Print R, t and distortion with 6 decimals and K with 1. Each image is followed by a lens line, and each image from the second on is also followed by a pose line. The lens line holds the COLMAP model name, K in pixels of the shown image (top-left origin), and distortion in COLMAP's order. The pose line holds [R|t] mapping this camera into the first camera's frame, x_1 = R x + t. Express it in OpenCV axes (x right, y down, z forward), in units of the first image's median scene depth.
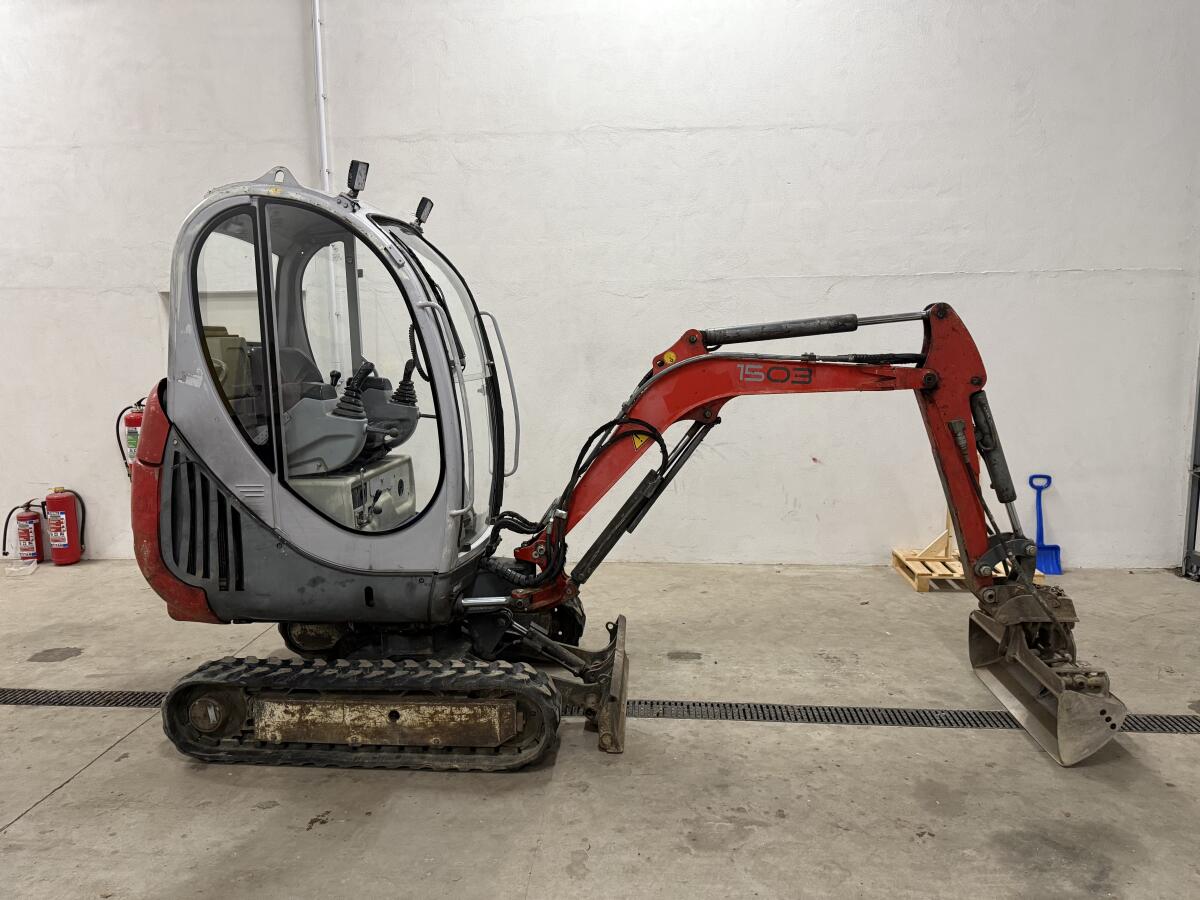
lens RADIAL K [[860.9, 0, 609.5], [0, 860.9, 449.3], [0, 0, 1]] dist [0.037733, -0.048160]
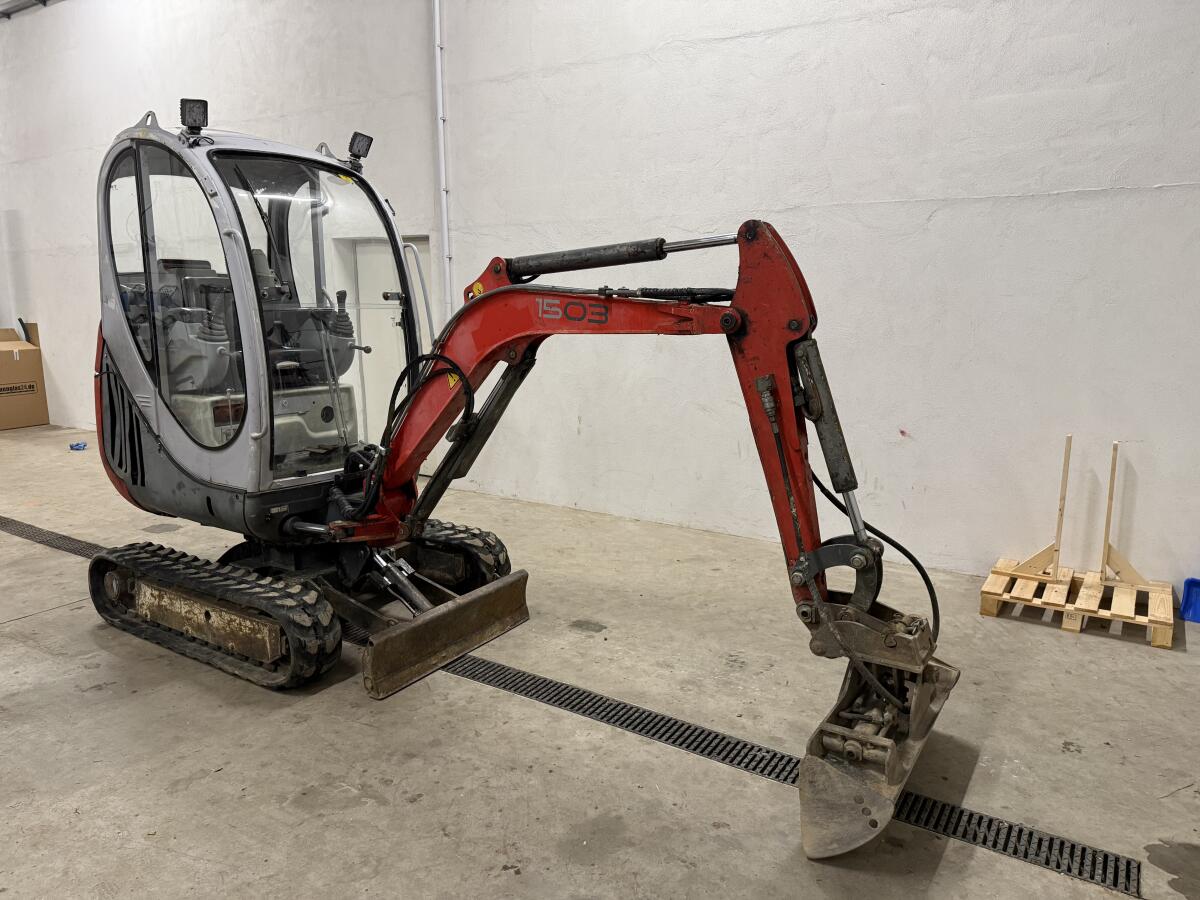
lens RADIAL K [[860.9, 0, 599.7], [0, 860.9, 446.0], [0, 0, 1]] dist [0.037733, -0.048160]
pose [[0.873772, 0.095894, -0.476789, 0.635318], [-0.073995, 0.995168, 0.064548, -0.011190], [0.480675, -0.021120, 0.876645, 0.264257]]
